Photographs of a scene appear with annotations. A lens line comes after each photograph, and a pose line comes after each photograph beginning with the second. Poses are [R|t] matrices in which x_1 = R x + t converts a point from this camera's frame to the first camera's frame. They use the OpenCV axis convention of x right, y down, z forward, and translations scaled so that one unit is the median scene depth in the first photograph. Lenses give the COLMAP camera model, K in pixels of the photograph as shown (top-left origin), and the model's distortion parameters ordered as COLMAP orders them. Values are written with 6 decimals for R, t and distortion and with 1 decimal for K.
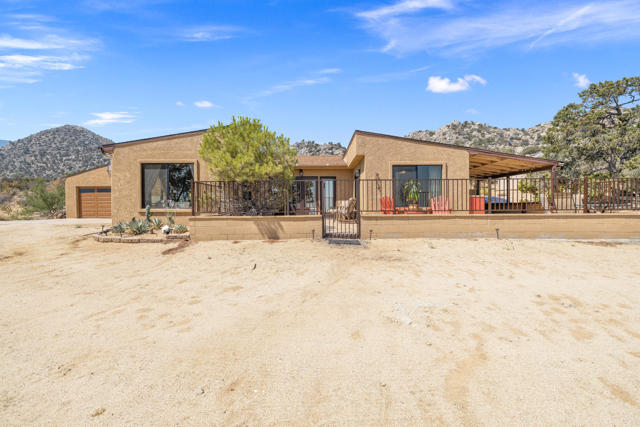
lens RADIAL K [[280.5, 0, 316.6], [0, 280.5, 212.5], [0, 0, 1]] dist [-0.001383, -0.000198]
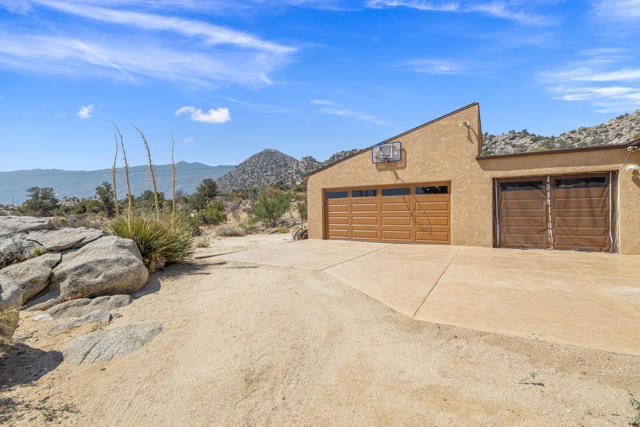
lens RADIAL K [[280.5, 0, 316.6], [0, 280.5, 212.5], [0, 0, 1]] dist [-0.001383, -0.000198]
pose [[0.853355, -0.003538, -0.521319, -0.508871], [-0.002812, 0.999931, -0.011389, -0.030403], [0.521323, 0.011184, 0.853286, 0.431431]]
